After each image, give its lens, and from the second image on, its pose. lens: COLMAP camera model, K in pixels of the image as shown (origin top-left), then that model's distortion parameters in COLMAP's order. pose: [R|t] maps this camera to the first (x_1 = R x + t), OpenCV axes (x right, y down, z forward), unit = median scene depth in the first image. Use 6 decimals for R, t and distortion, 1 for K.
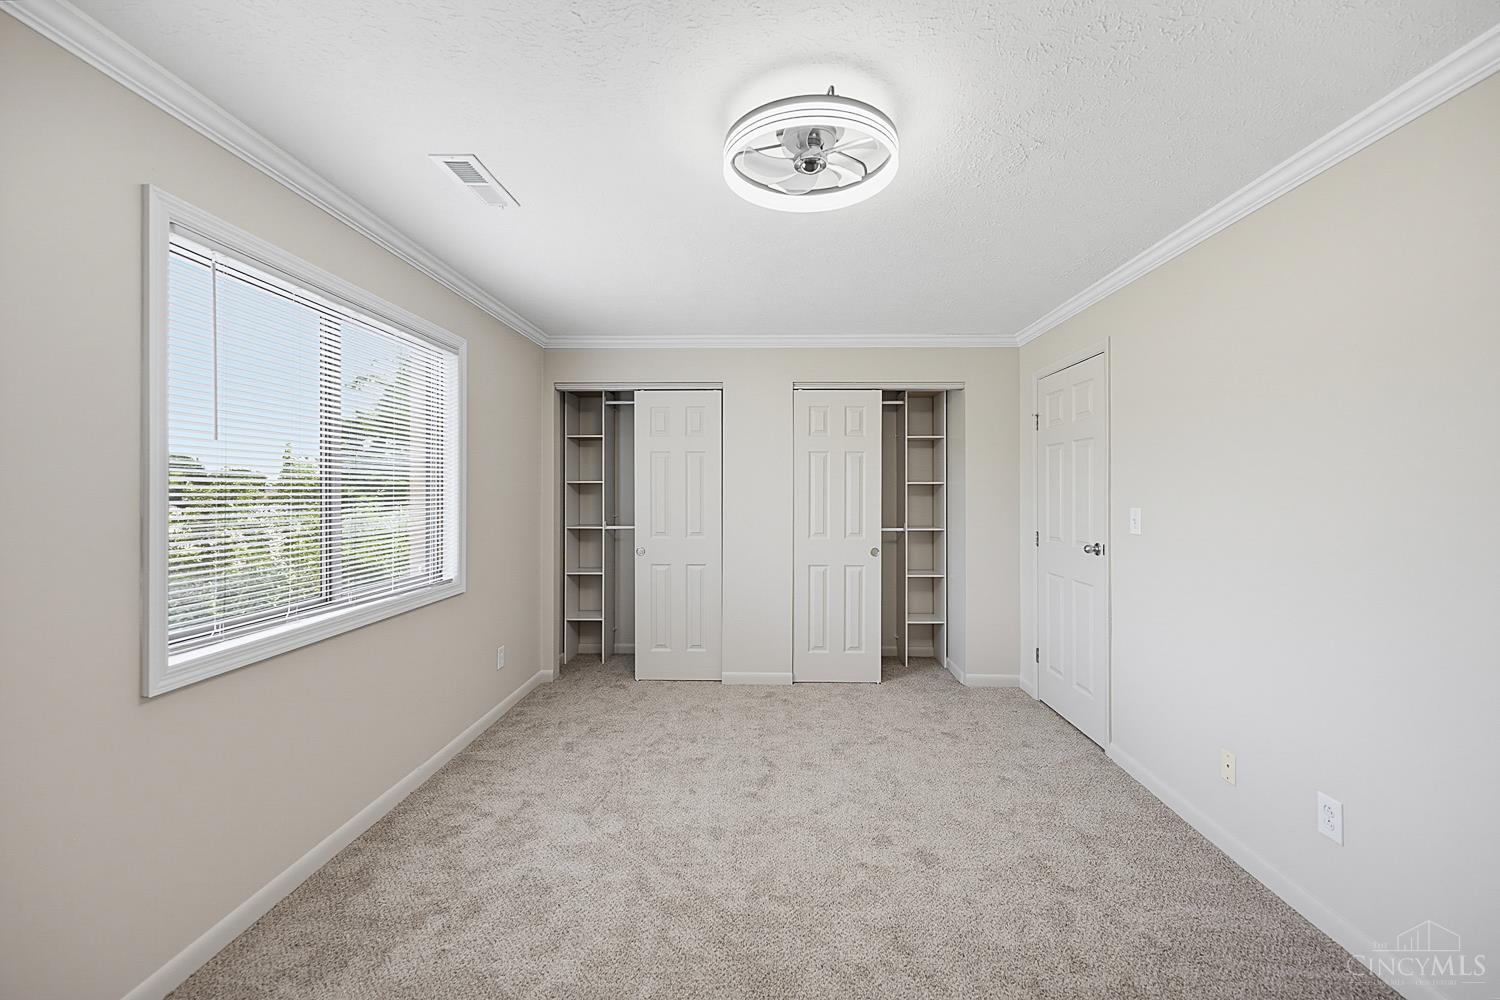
lens RADIAL K [[598.8, 0, 751.4], [0, 598.8, 485.4], [0, 0, 1]] dist [0.001210, -0.000049]
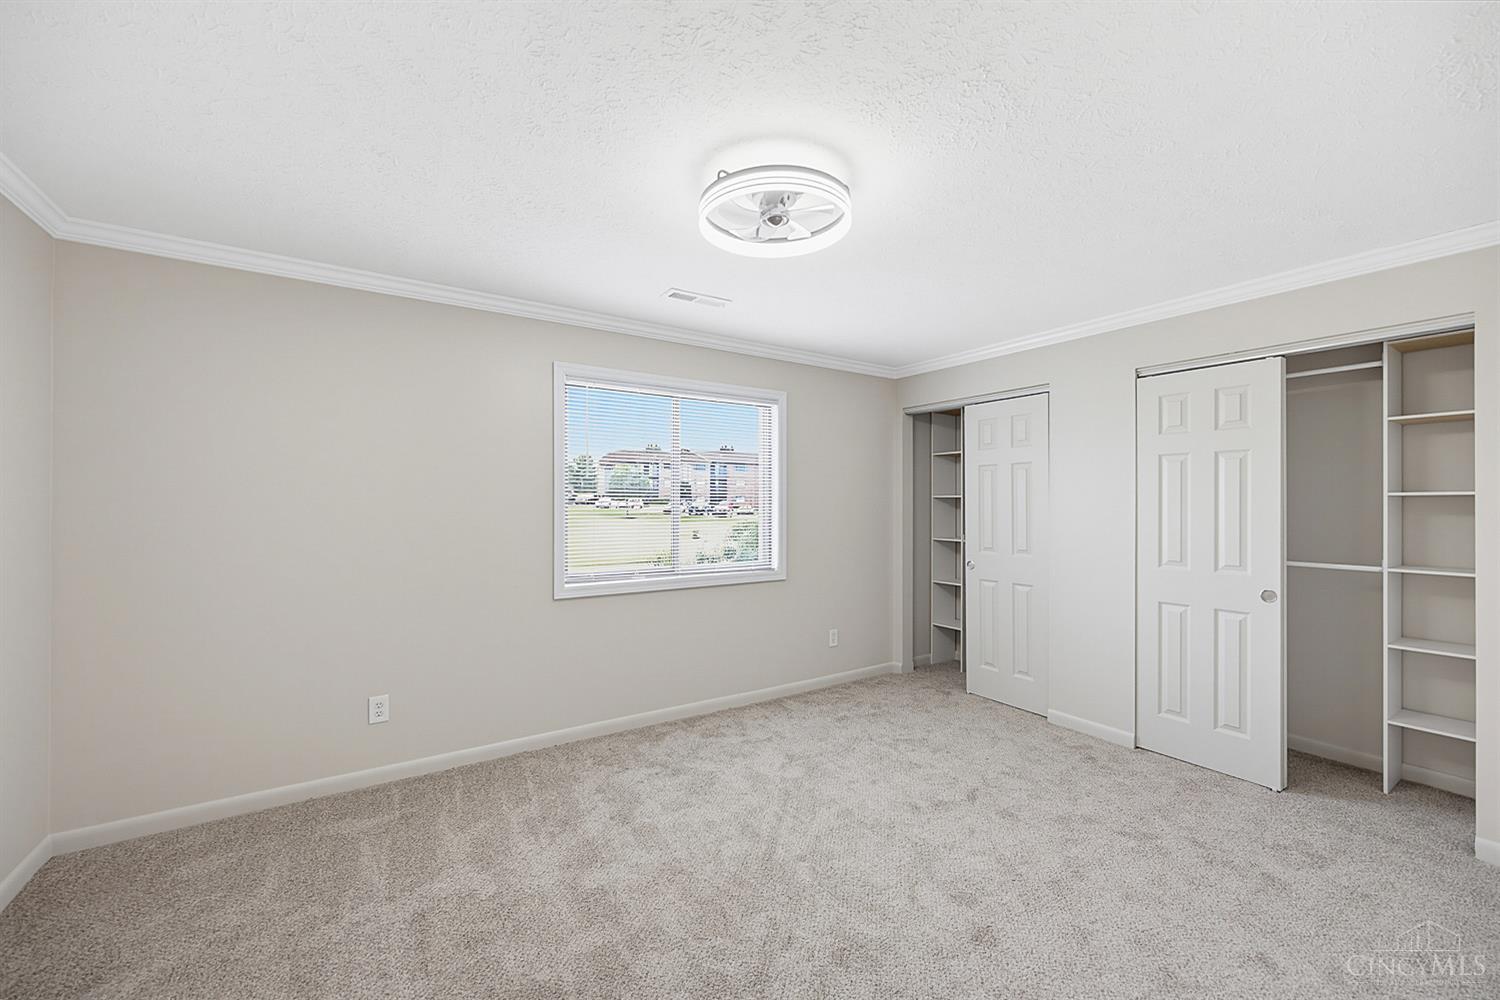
lens RADIAL K [[595.4, 0, 750.0], [0, 595.4, 500.0], [0, 0, 1]] dist [0.001069, -0.000045]
pose [[0.571633, -0.001538, -0.820508, 0.463239], [0.004850, 0.999987, 0.001505, -0.002112], [0.820495, -0.004840, 0.571633, 0.140852]]
